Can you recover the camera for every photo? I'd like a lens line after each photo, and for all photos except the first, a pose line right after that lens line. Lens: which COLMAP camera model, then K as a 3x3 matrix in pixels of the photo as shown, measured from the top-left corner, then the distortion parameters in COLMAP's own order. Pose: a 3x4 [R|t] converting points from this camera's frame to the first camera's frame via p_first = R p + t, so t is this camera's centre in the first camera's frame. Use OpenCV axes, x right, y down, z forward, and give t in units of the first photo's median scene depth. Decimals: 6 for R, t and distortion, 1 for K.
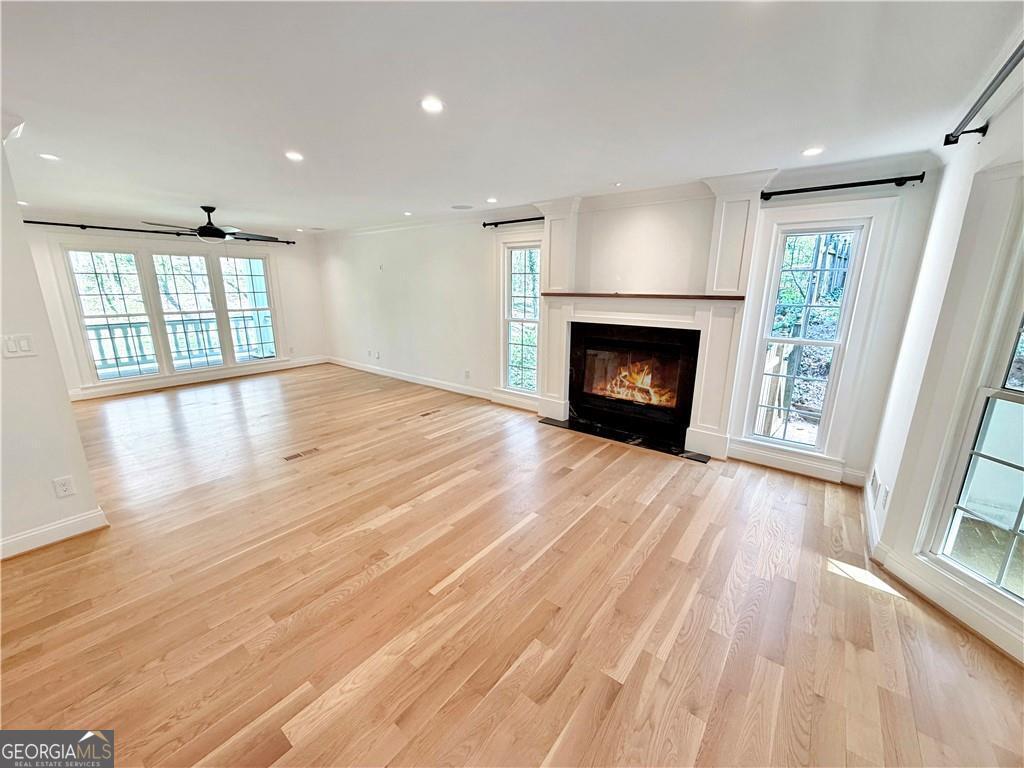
lens RADIAL K [[406.9, 0, 507.8], [0, 406.9, 382.1], [0, 0, 1]] dist [-0.000020, -0.000198]
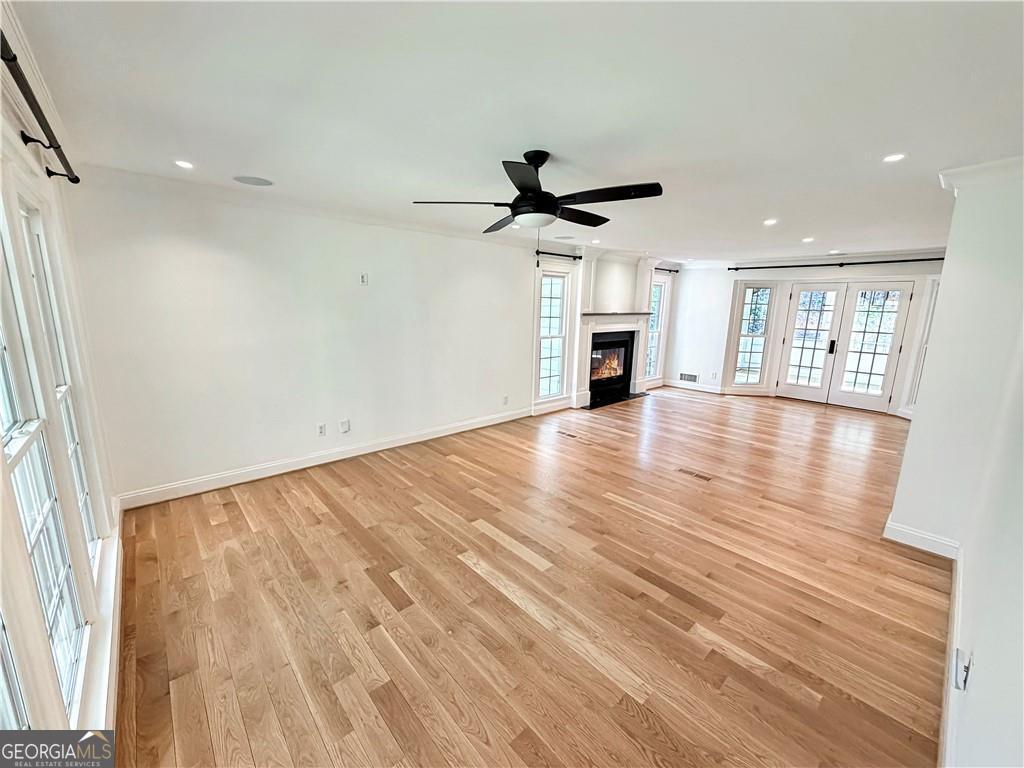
lens RADIAL K [[406.9, 0, 510.9], [0, 406.9, 380.6], [0, 0, 1]] dist [-0.000020, -0.000198]
pose [[0.184727, -0.186786, 0.964877, -1.358320], [0.218007, 0.965102, 0.145092, -0.267908], [-0.958305, 0.183547, 0.219001, 1.031158]]
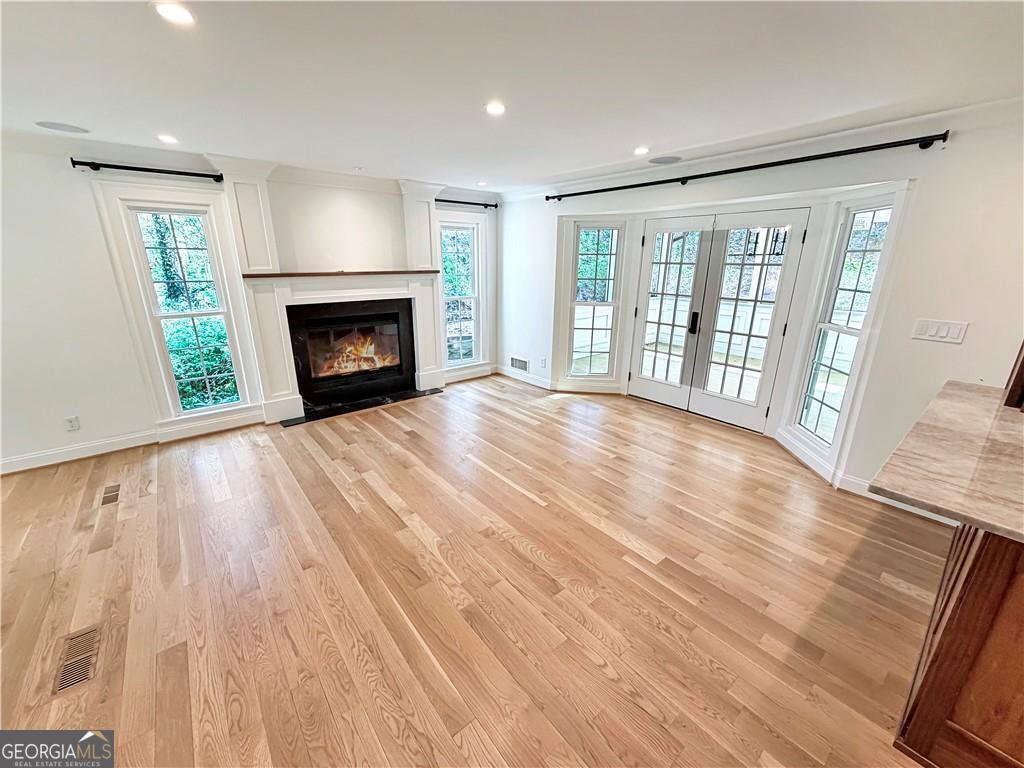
lens RADIAL K [[406.9, 0, 507.9], [0, 406.9, 382.1], [0, 0, 1]] dist [-0.000020, -0.000198]
pose [[0.226260, -0.285877, 0.931172, -0.640117], [0.230331, 0.944554, 0.234018, -0.091622], [-0.946443, 0.161529, 0.279561, 0.334056]]
